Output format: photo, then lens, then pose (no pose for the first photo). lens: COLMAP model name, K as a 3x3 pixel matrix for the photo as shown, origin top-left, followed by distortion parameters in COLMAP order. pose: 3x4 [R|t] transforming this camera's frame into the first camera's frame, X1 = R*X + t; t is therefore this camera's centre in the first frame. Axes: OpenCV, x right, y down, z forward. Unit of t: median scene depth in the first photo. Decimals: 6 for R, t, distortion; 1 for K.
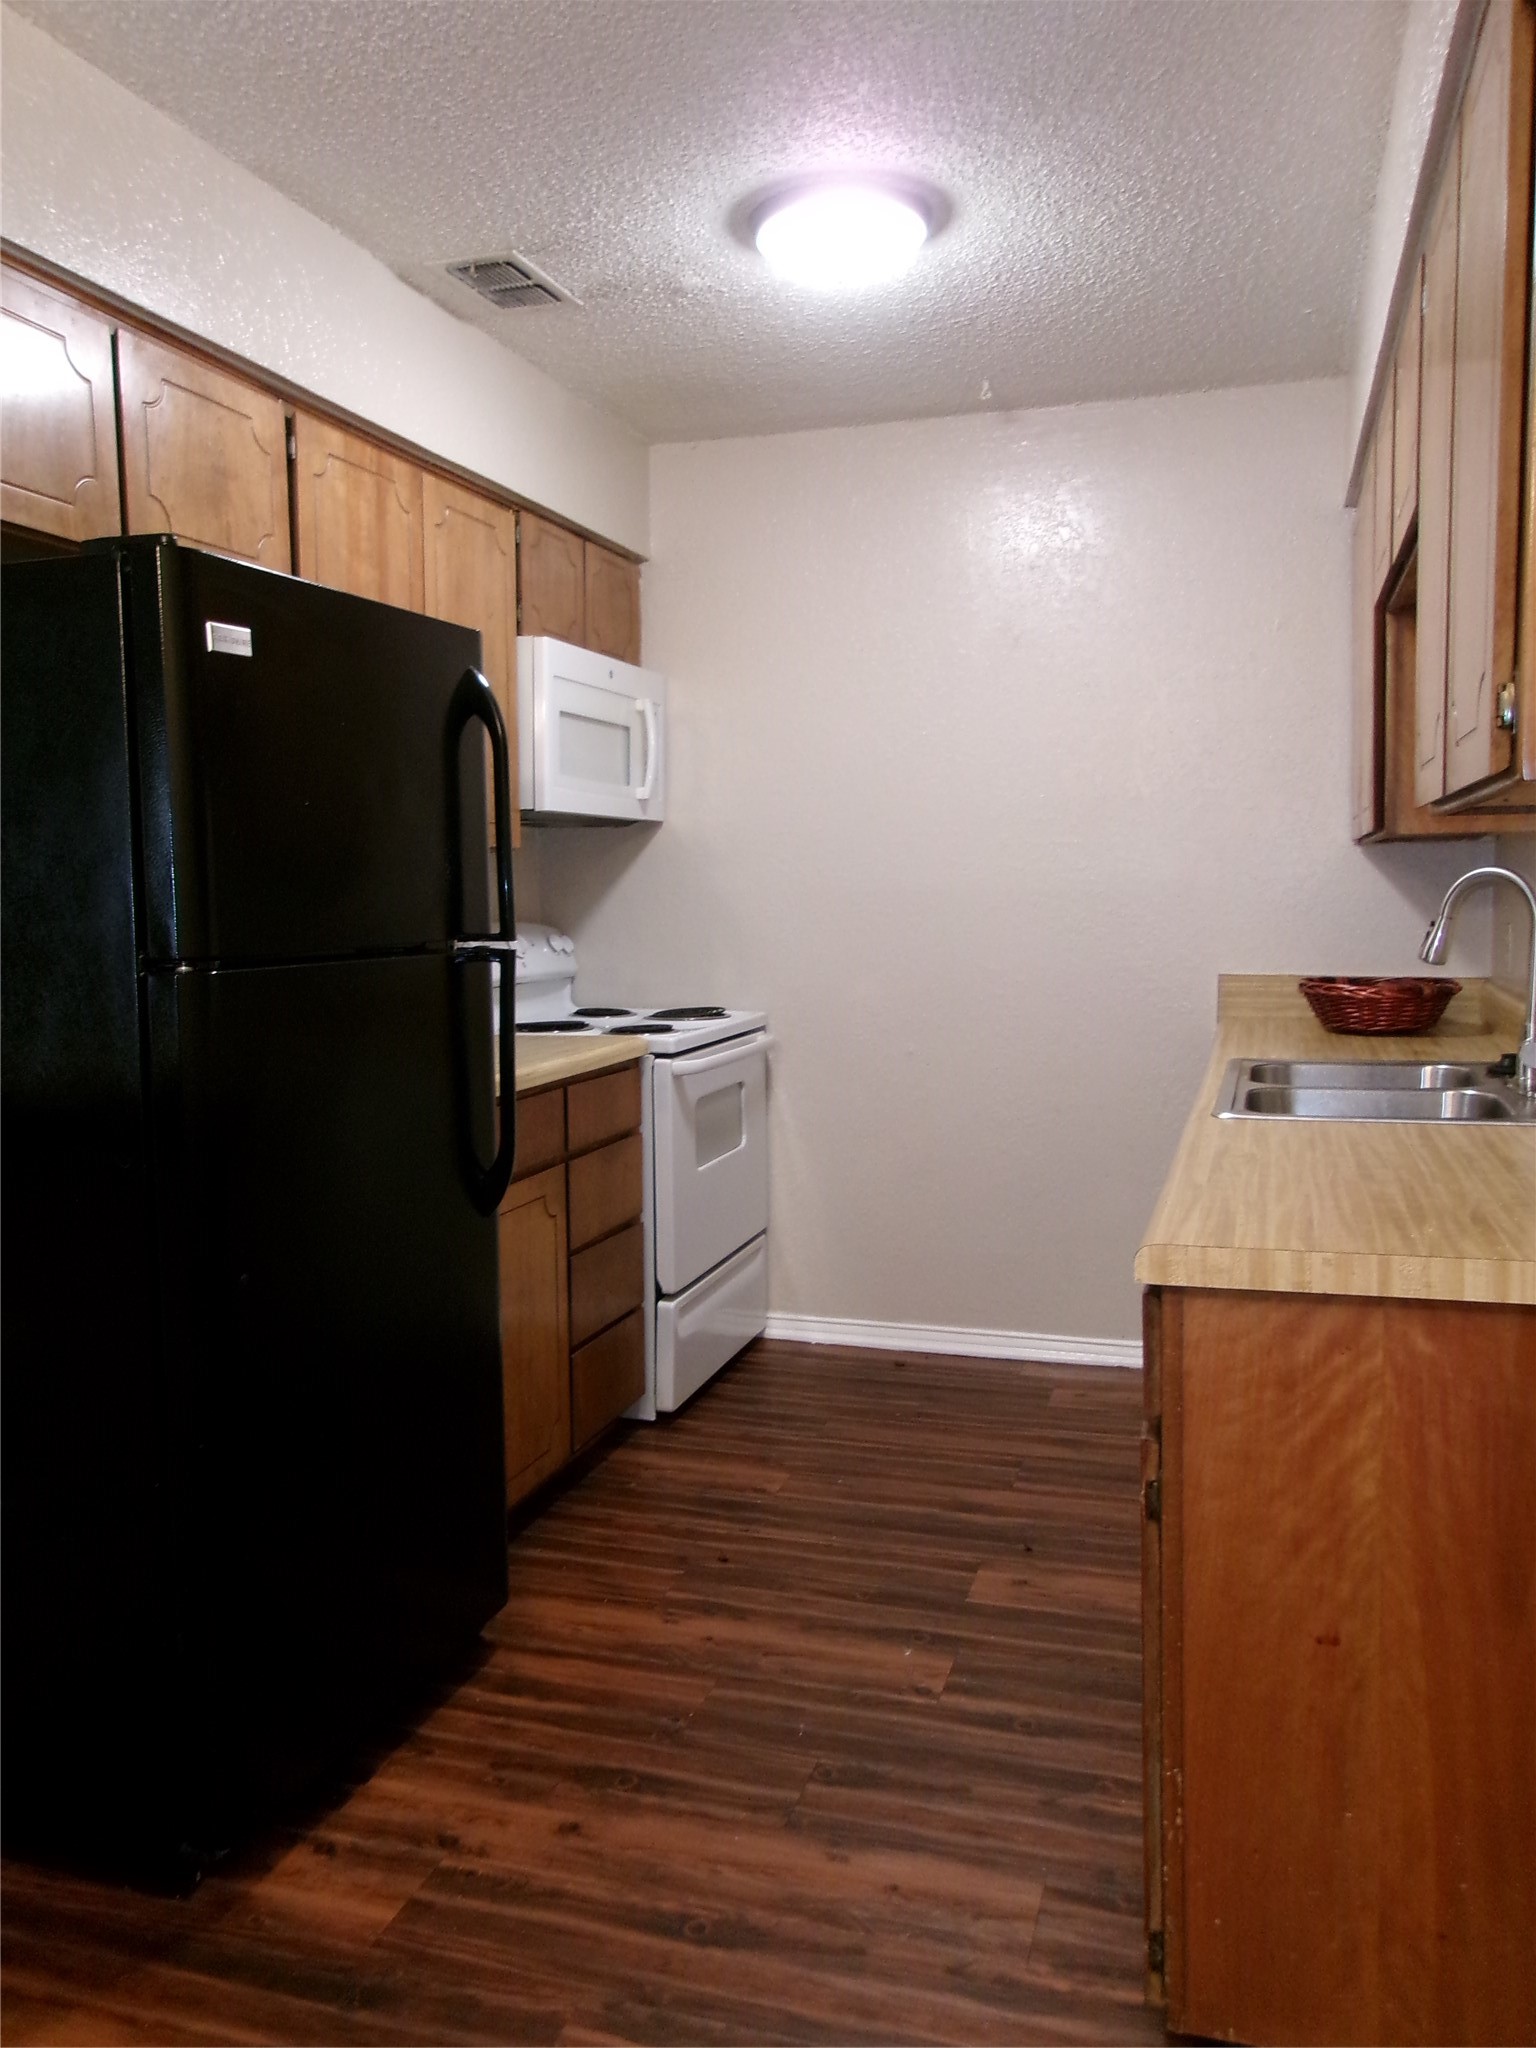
lens RADIAL K [[1580.0, 0, 768.0], [0, 1580.0, 1024.0], [0, 0, 1]] dist [-0.037170, 0.063839]
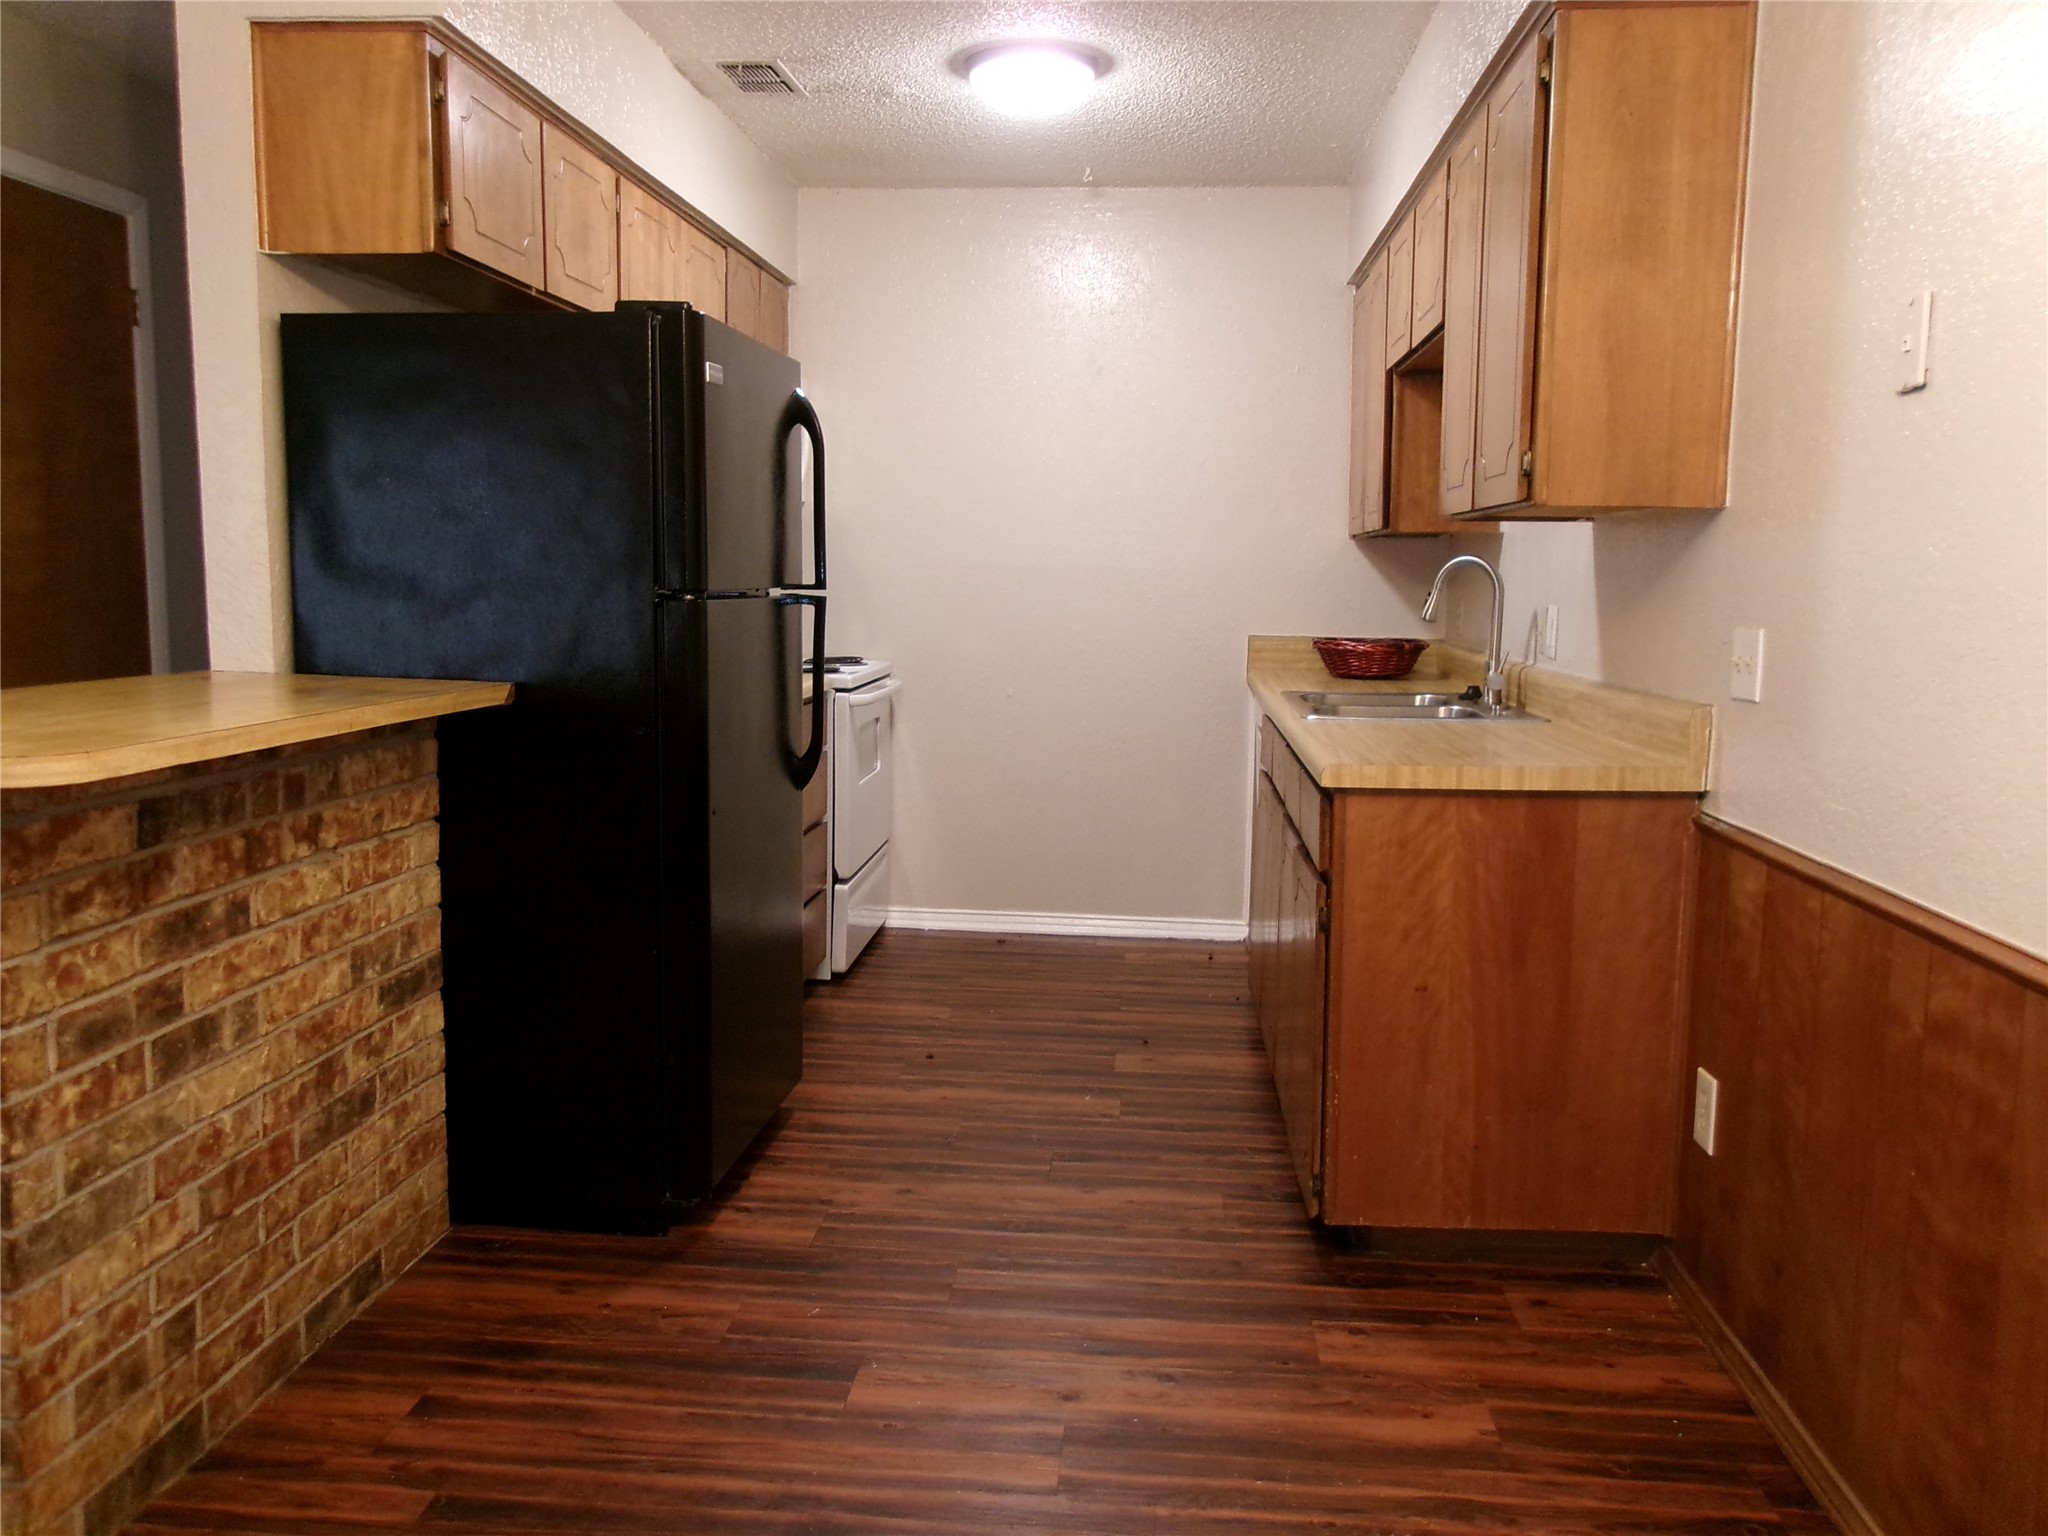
lens RADIAL K [[1572.3, 0, 1030.4], [0, 1572.3, 762.7], [0, 0, 1]] dist [-0.037826, 0.000158]
pose [[0.975733, -0.000214, 0.218962, -0.207567], [-0.007418, 0.999393, 0.034032, 0.036899], [-0.218836, -0.034830, 0.975140, -0.277608]]
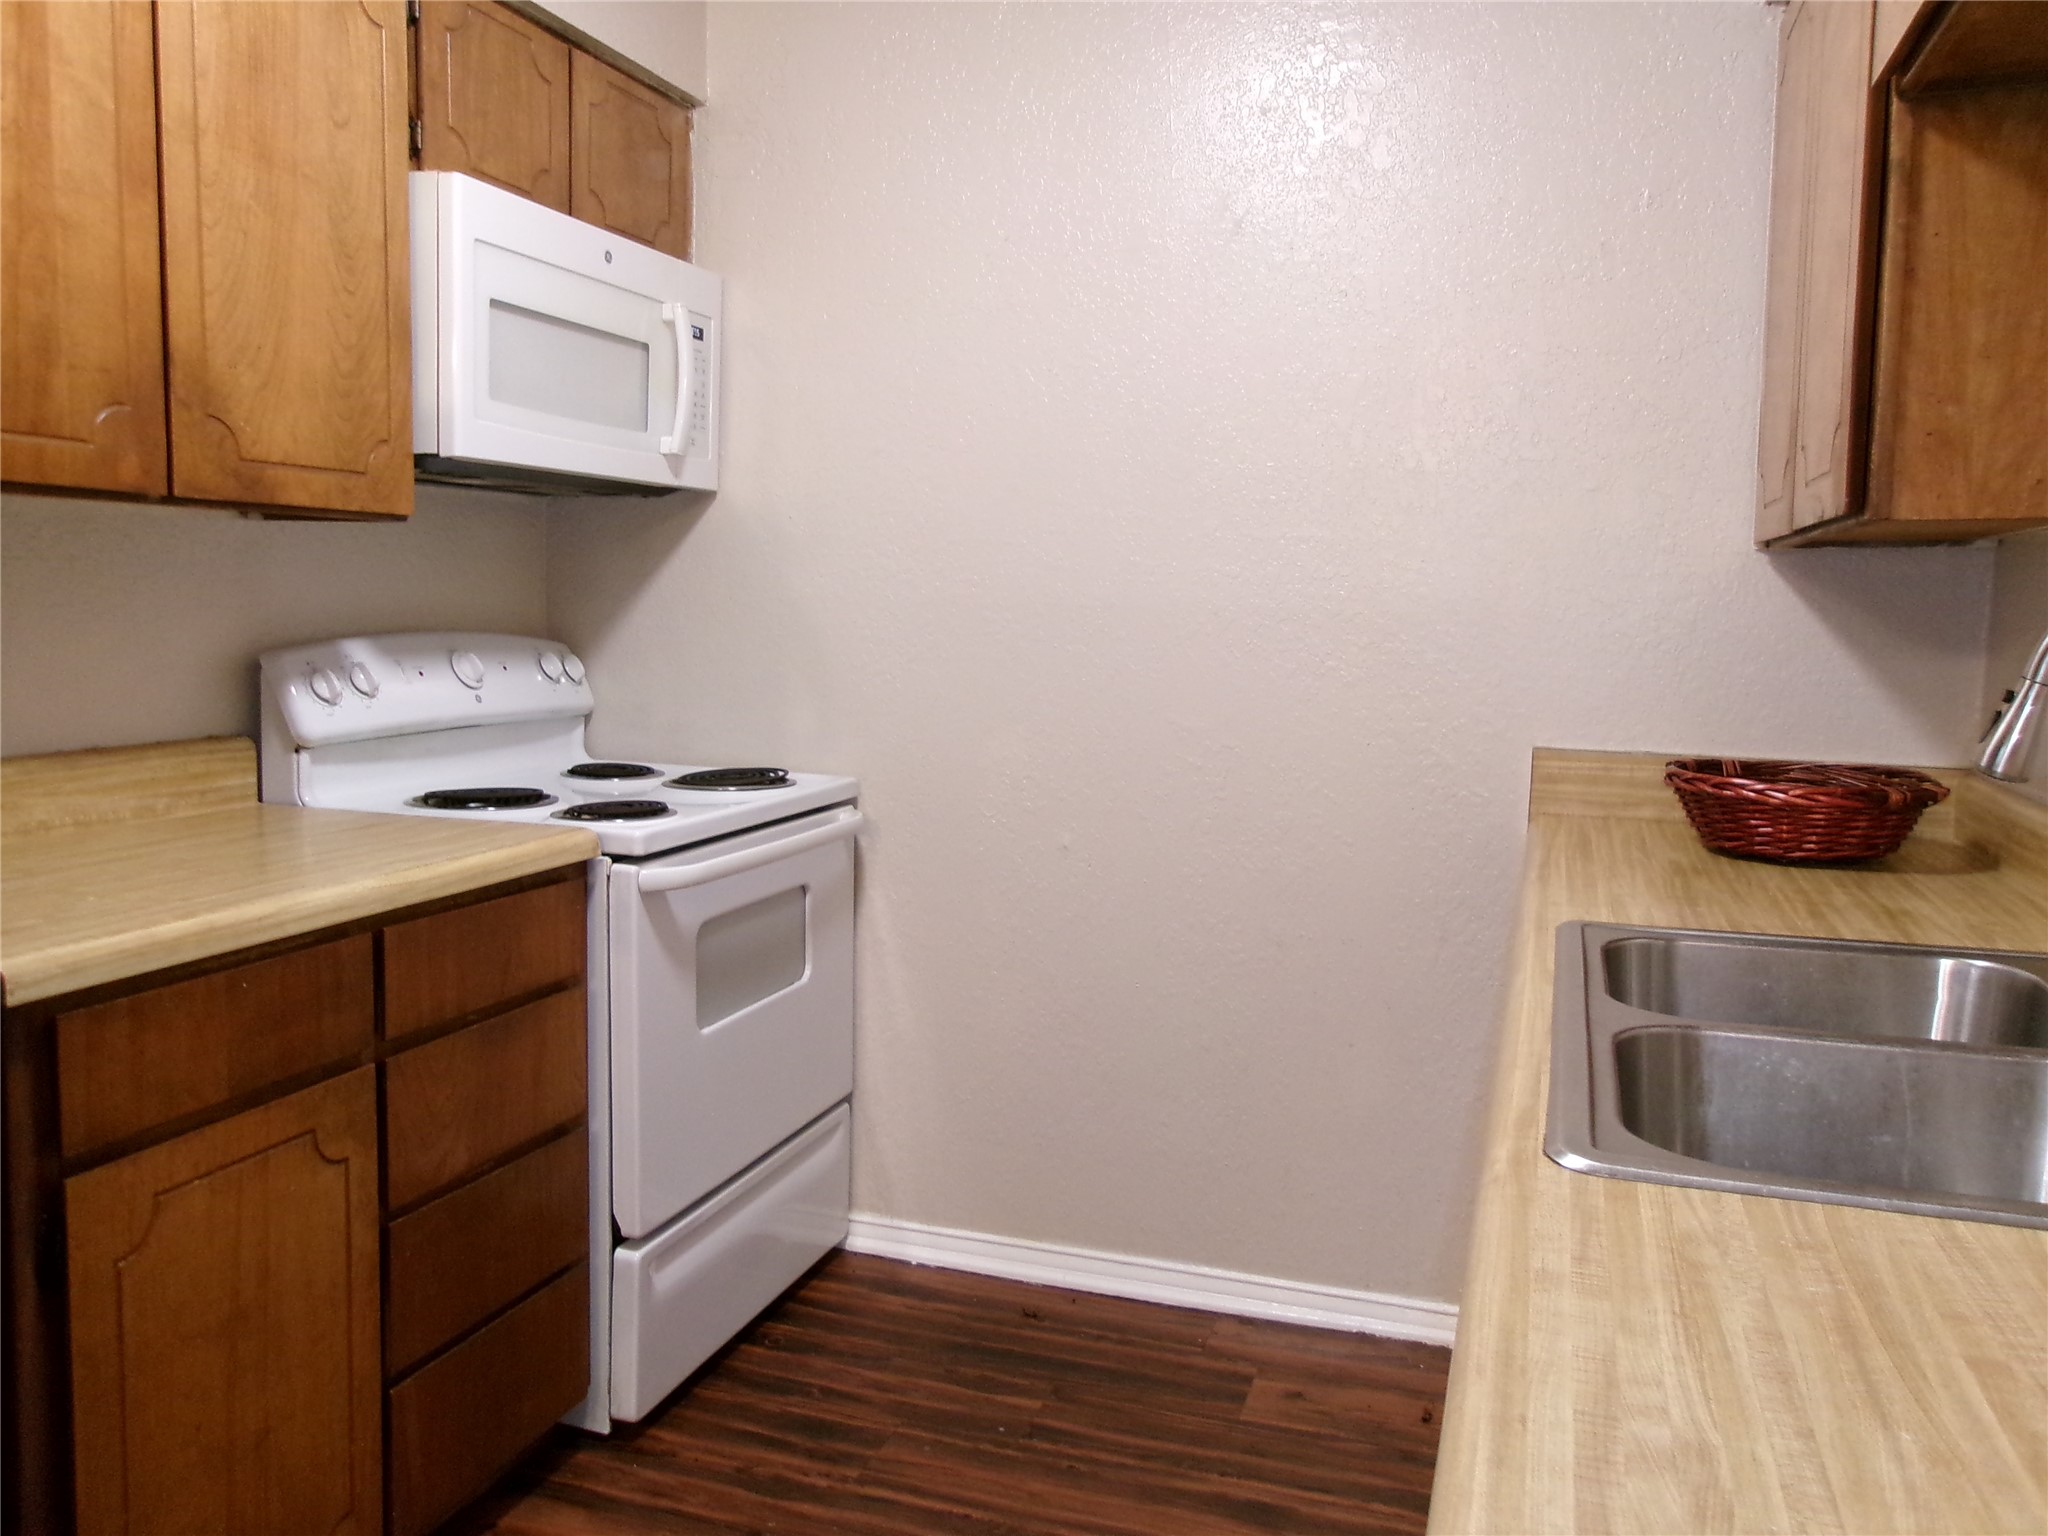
lens RADIAL K [[1580.0, 0, 1027.1], [0, 1580.0, 761.0], [0, 0, 1]] dist [-0.037170, 0.063839]
pose [[0.999392, 0.031062, -0.015824, 0.105201], [-0.030847, 0.999431, 0.013663, -0.033227], [0.016239, -0.013166, 0.999781, 0.413634]]
